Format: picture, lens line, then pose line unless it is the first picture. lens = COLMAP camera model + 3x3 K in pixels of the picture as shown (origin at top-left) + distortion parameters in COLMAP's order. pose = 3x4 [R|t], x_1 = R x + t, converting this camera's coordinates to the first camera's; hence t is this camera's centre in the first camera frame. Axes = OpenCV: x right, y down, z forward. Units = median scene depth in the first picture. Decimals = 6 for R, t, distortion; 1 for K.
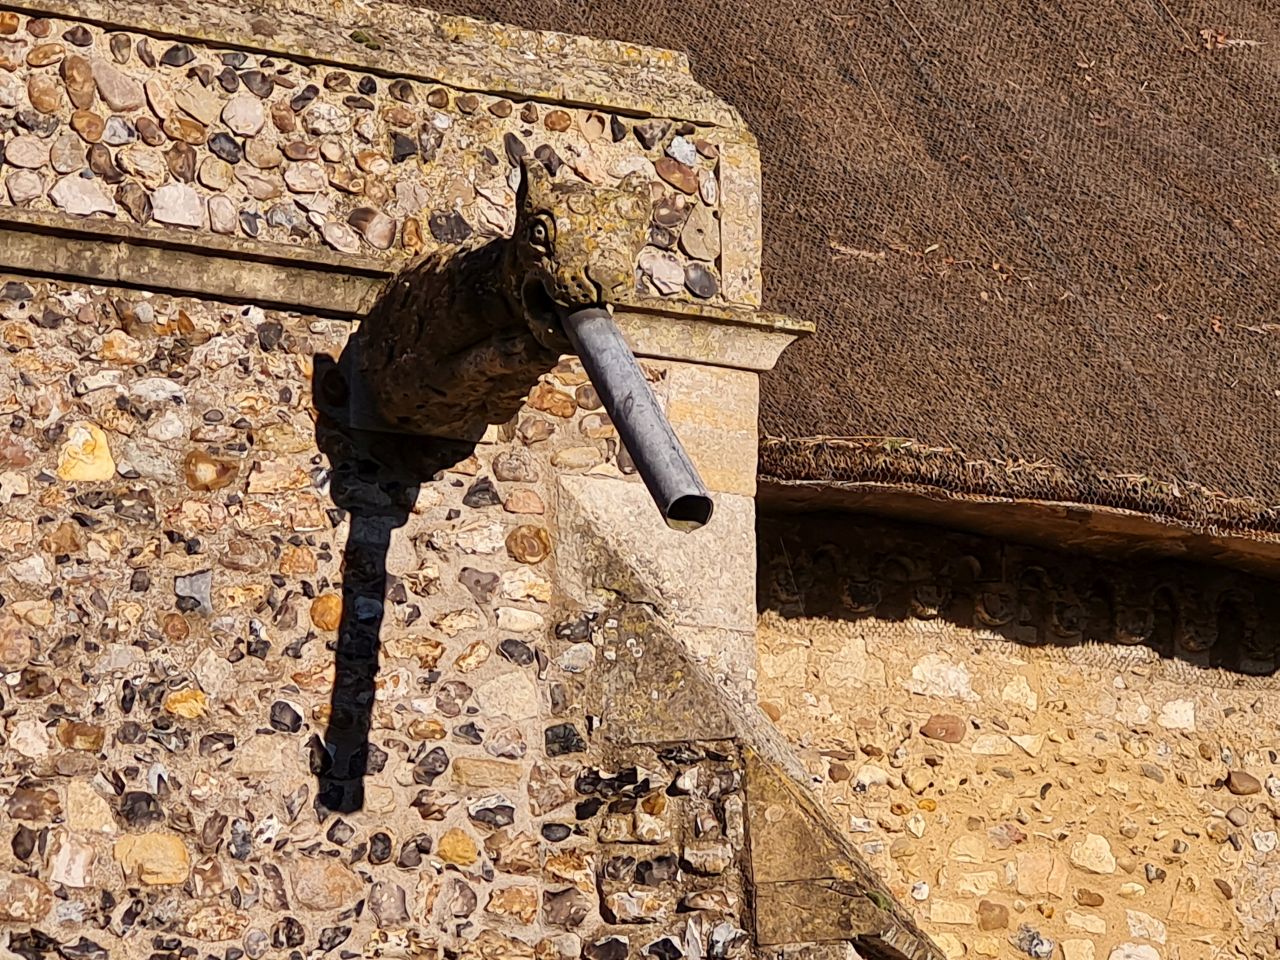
lens RADIAL K [[5708.5, 0, 640.1], [0, 5708.5, 478.3], [0, 0, 1]] dist [-0.267765, 0.000000]
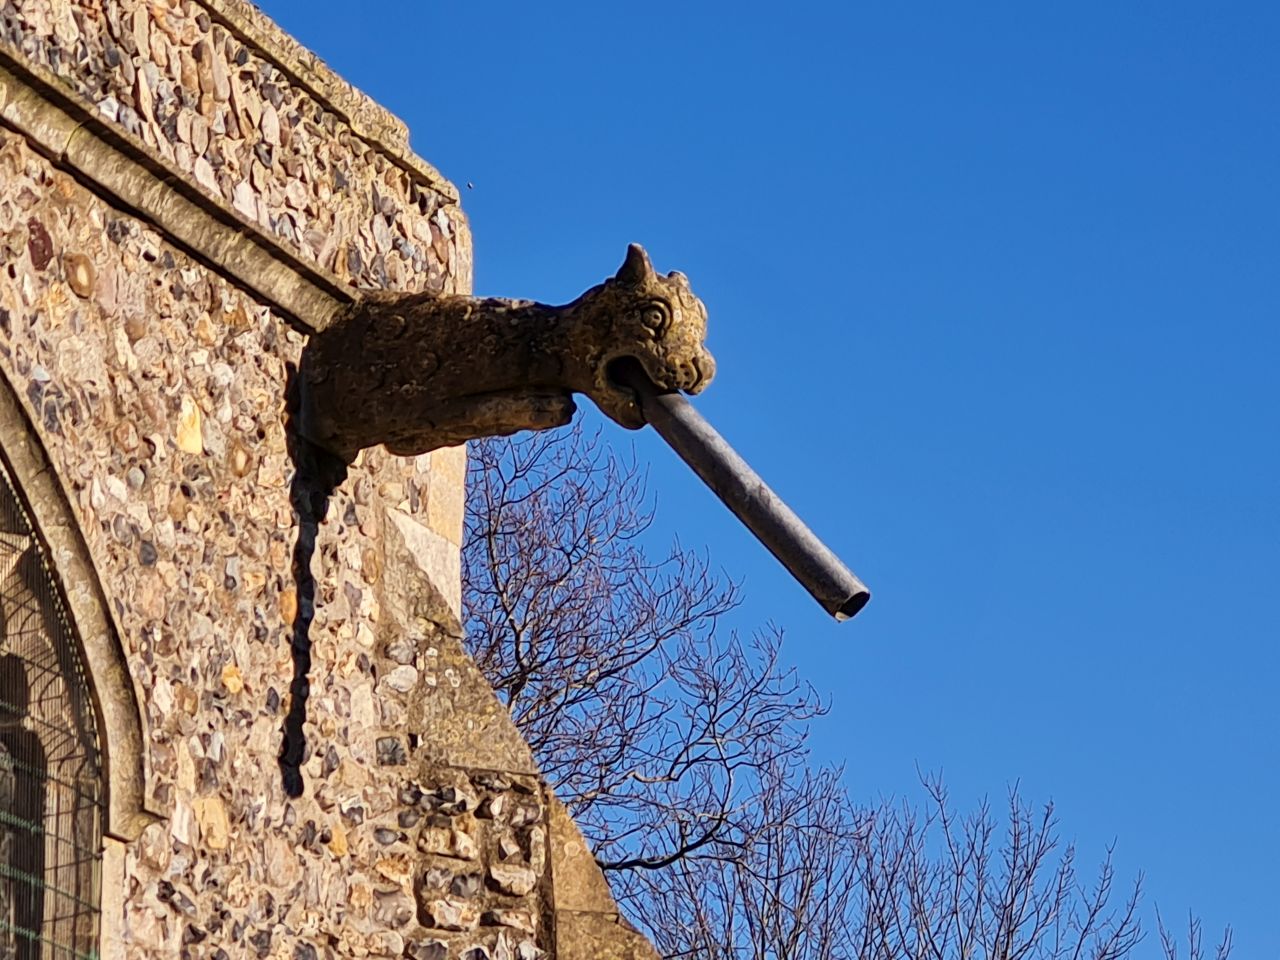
lens RADIAL K [[5708.5, 0, 639.9], [0, 5708.5, 481.2], [0, 0, 1]] dist [-0.267765, 0.000000]
pose [[0.718095, 0.171117, 0.674580, -0.726478], [-0.176233, 0.982419, -0.061603, 0.054233], [-0.673261, -0.074646, 0.735627, 0.176408]]
